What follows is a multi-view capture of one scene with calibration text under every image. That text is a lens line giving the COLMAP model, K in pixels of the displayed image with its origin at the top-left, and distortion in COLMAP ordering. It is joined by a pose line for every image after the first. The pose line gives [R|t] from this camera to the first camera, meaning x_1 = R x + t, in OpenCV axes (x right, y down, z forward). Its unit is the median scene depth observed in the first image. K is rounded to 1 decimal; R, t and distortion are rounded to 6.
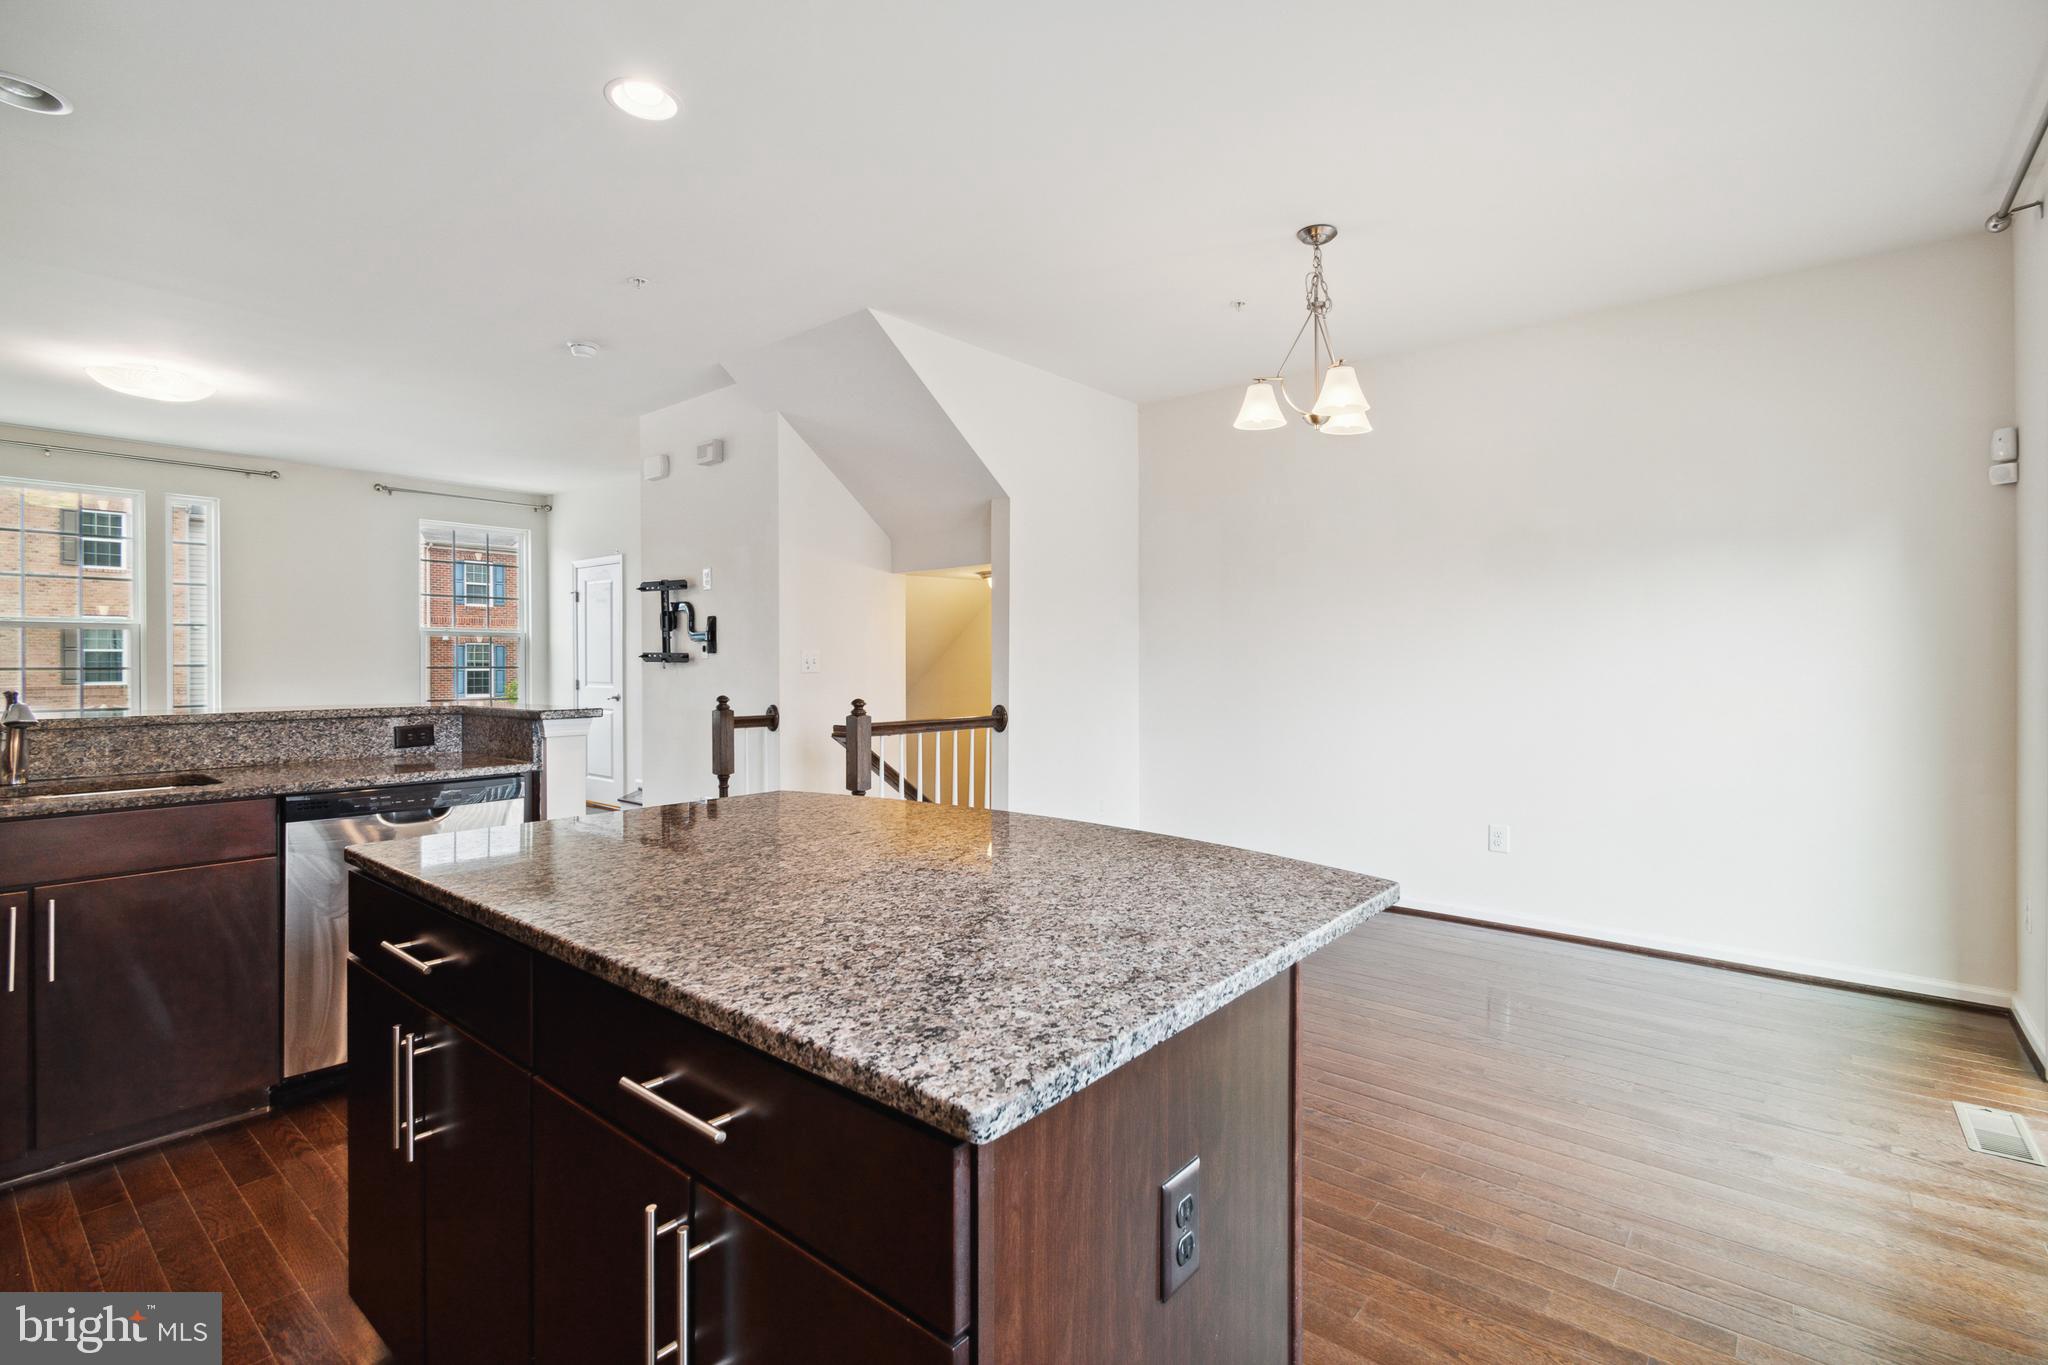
lens RADIAL K [[932.6, 0, 1024.0], [0, 932.6, 682.5], [0, 0, 1]] dist [0.001012, 0.000254]
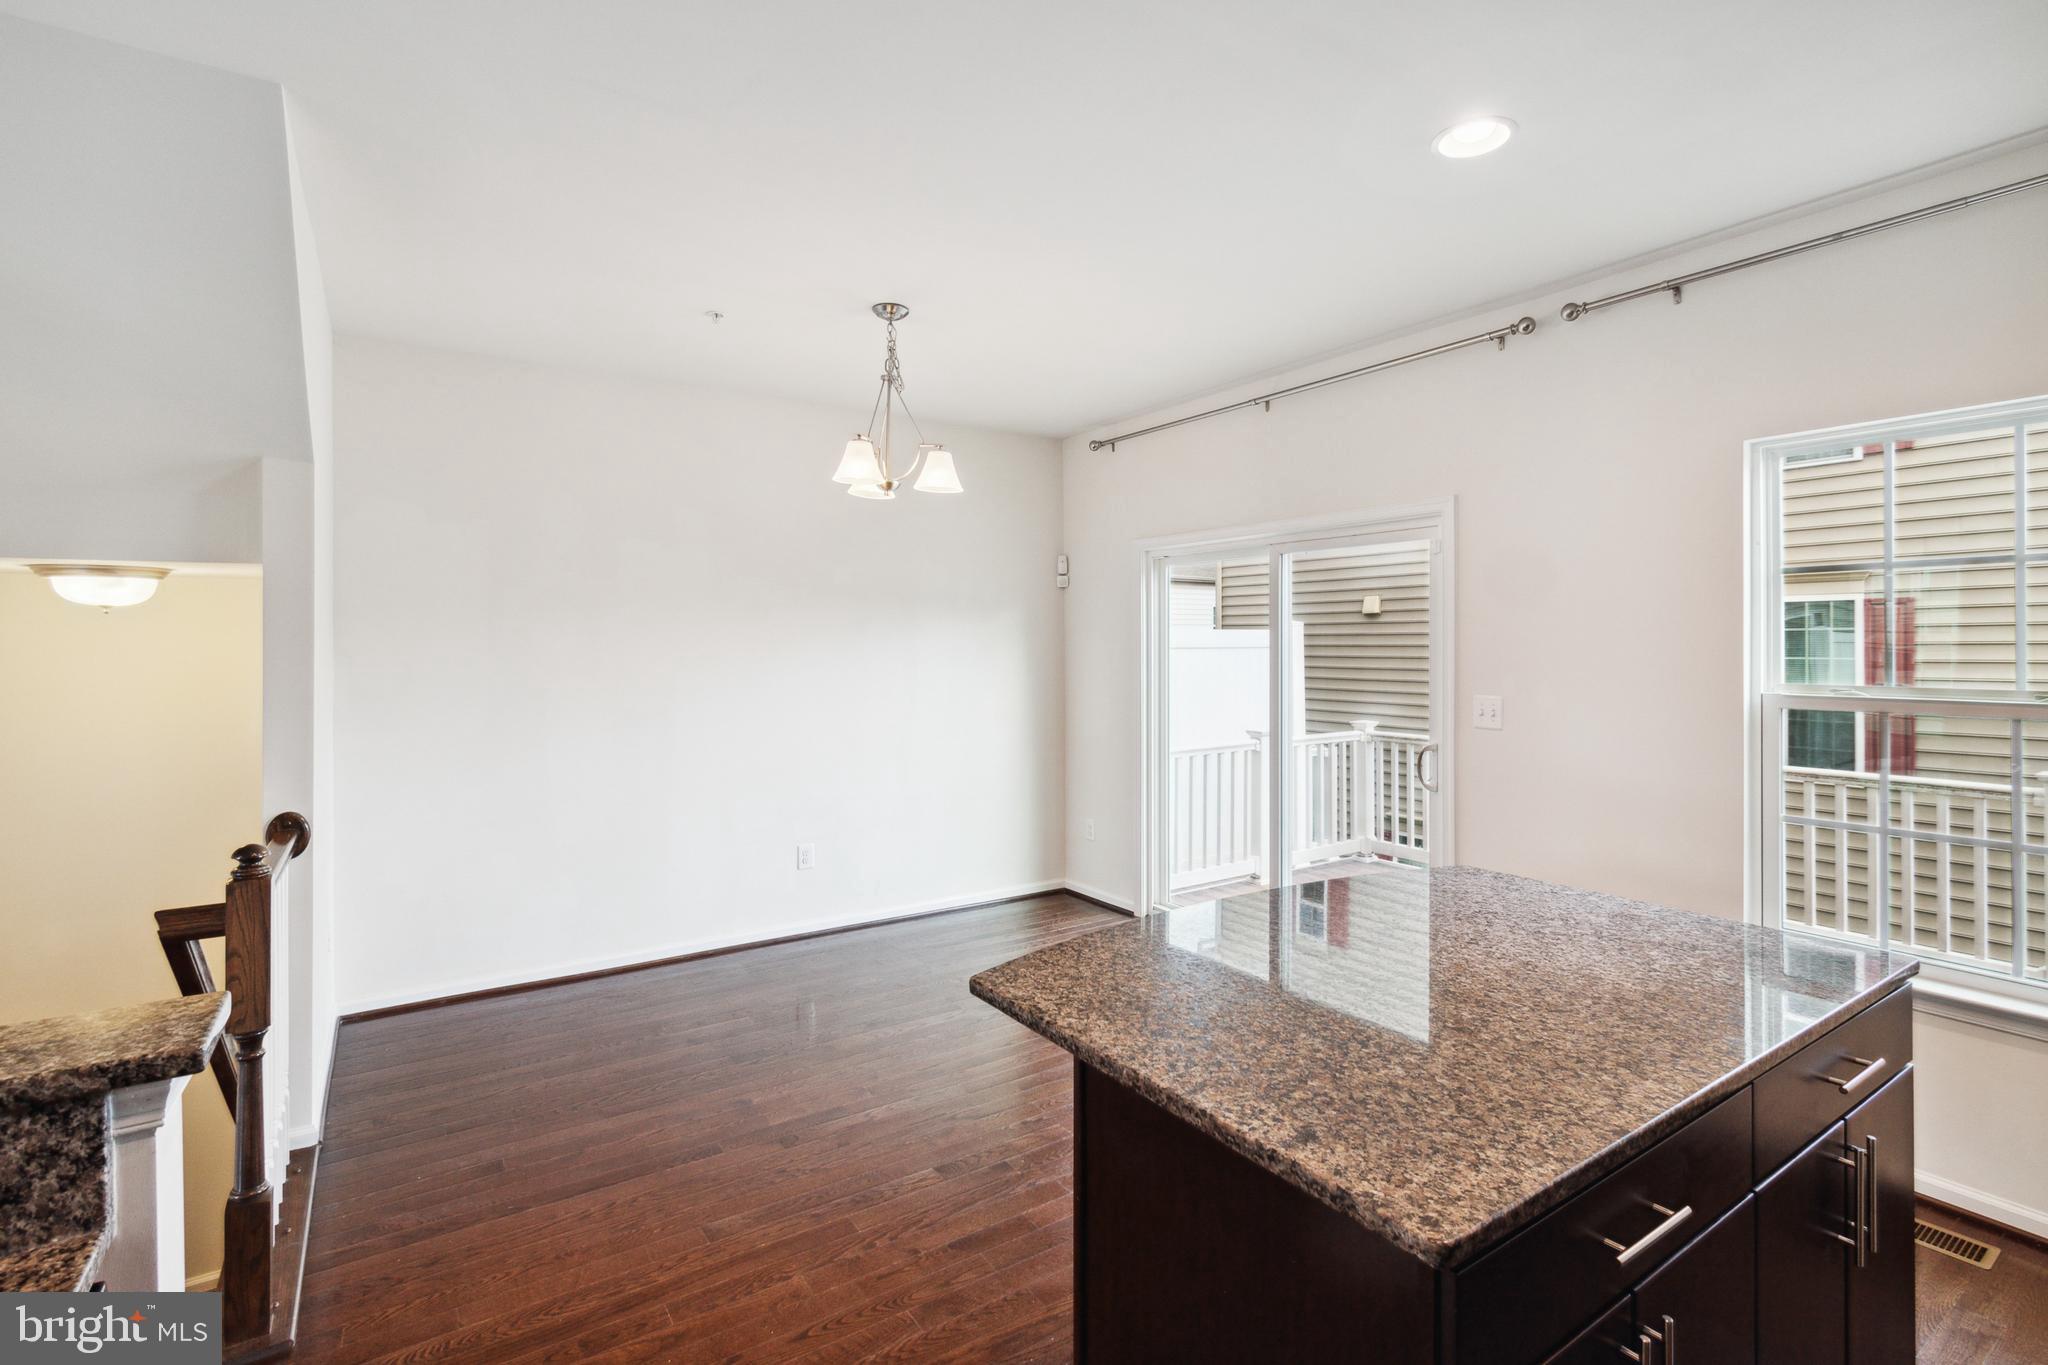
lens RADIAL K [[964.5, 0, 1014.7], [0, 964.5, 638.0], [0, 0, 1]] dist [0.000706, -0.000269]
pose [[0.292889, 0.005980, 0.956128, -0.421802], [0.018129, 0.999766, -0.011807, -0.060987], [-0.955975, 0.020791, 0.292712, 0.344818]]
